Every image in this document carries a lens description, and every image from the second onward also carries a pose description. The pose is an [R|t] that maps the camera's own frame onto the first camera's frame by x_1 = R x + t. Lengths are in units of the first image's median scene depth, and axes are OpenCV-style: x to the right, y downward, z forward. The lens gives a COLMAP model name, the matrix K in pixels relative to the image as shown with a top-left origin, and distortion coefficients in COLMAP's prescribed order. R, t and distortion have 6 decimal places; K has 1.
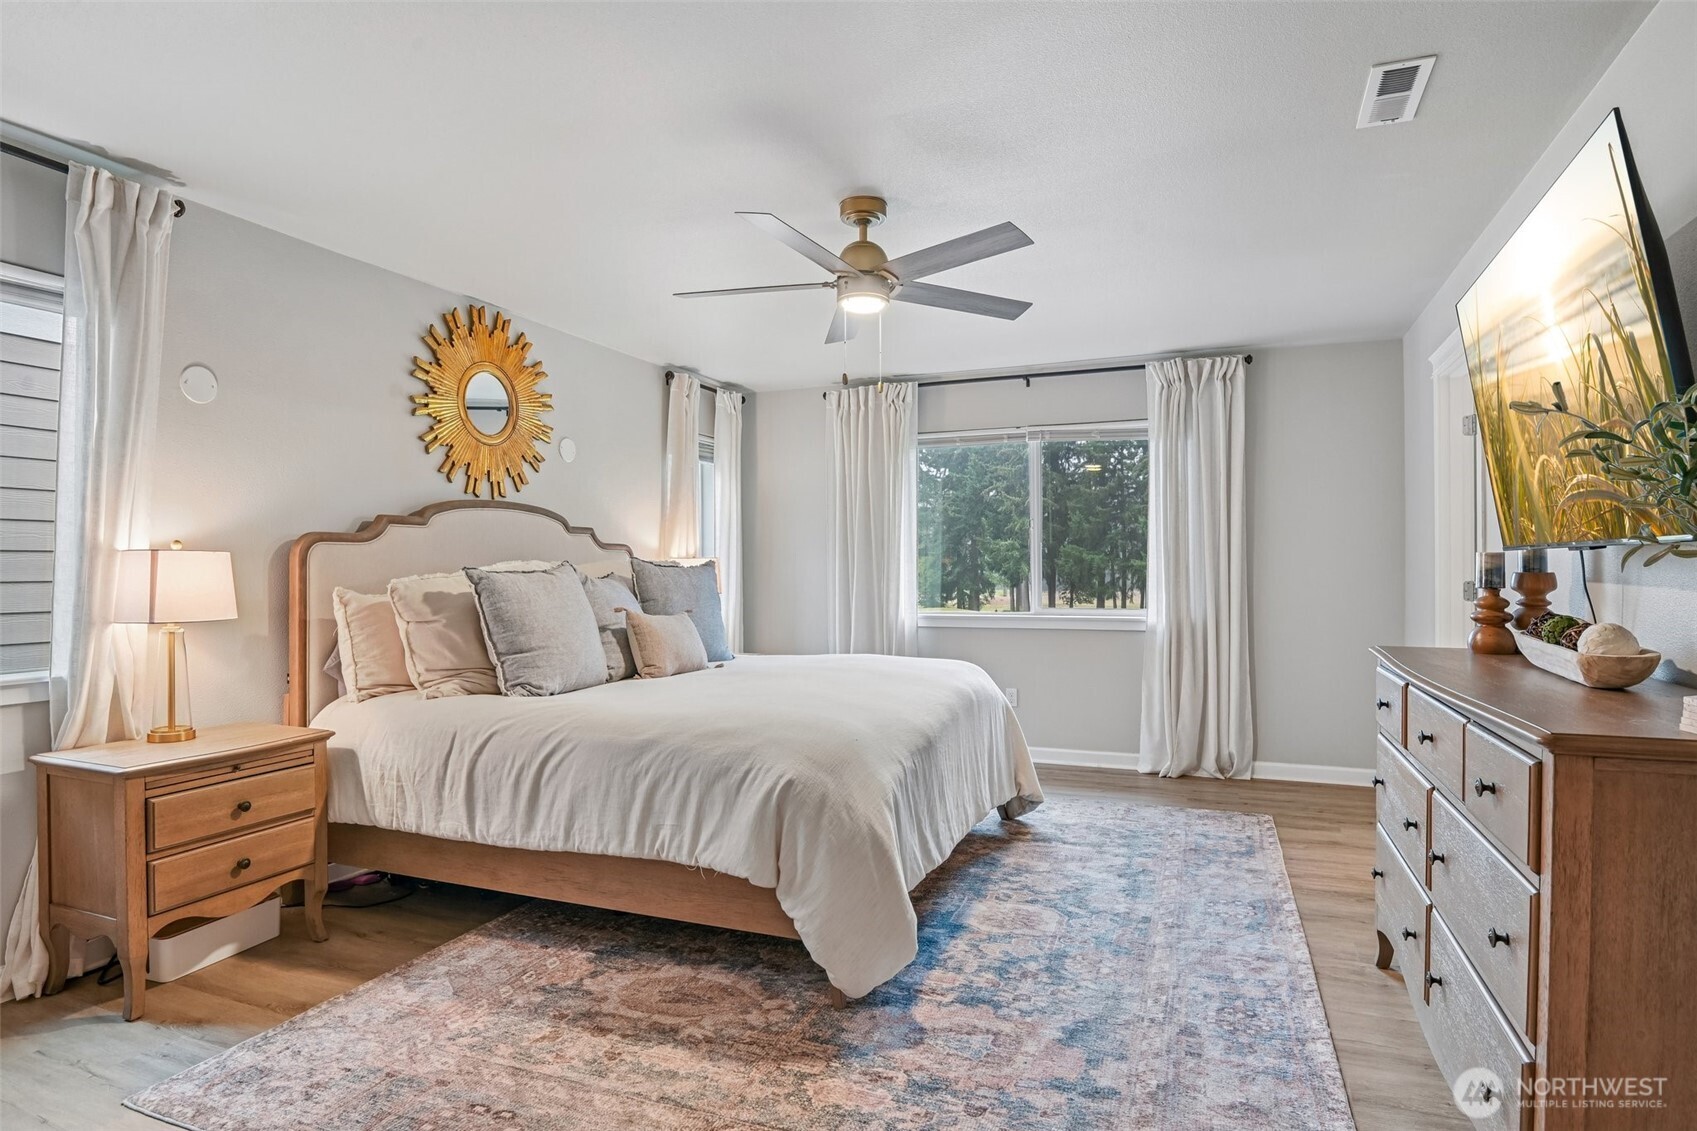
lens RADIAL K [[918.5, 0, 848.5], [0, 918.5, 565.5], [0, 0, 1]] dist [-0.018701, 0.000212]
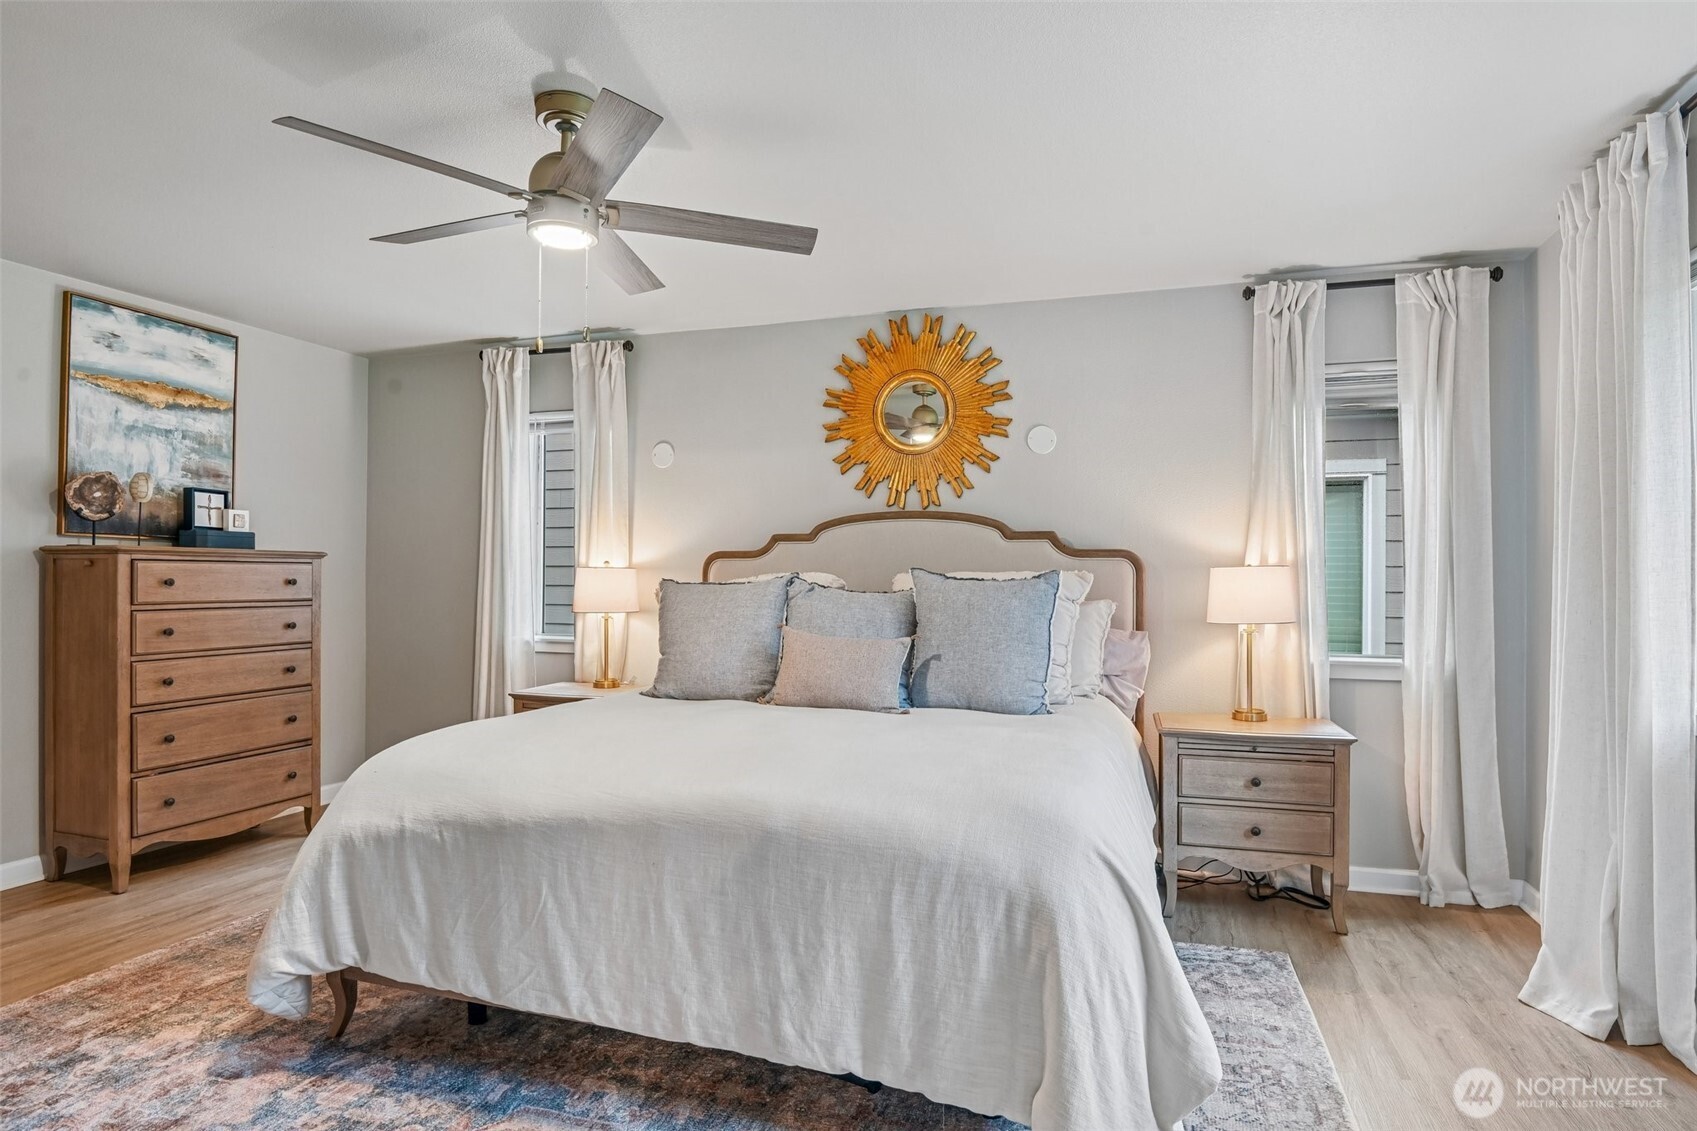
lens RADIAL K [[918.5, 0, 848.5], [0, 918.5, 565.5], [0, 0, 1]] dist [-0.018701, 0.000212]
pose [[0.069386, -0.008082, -0.997557, 0.602918], [-0.003020, 0.999961, -0.008312, -0.004432], [0.997585, 0.003590, 0.069359, 0.896099]]
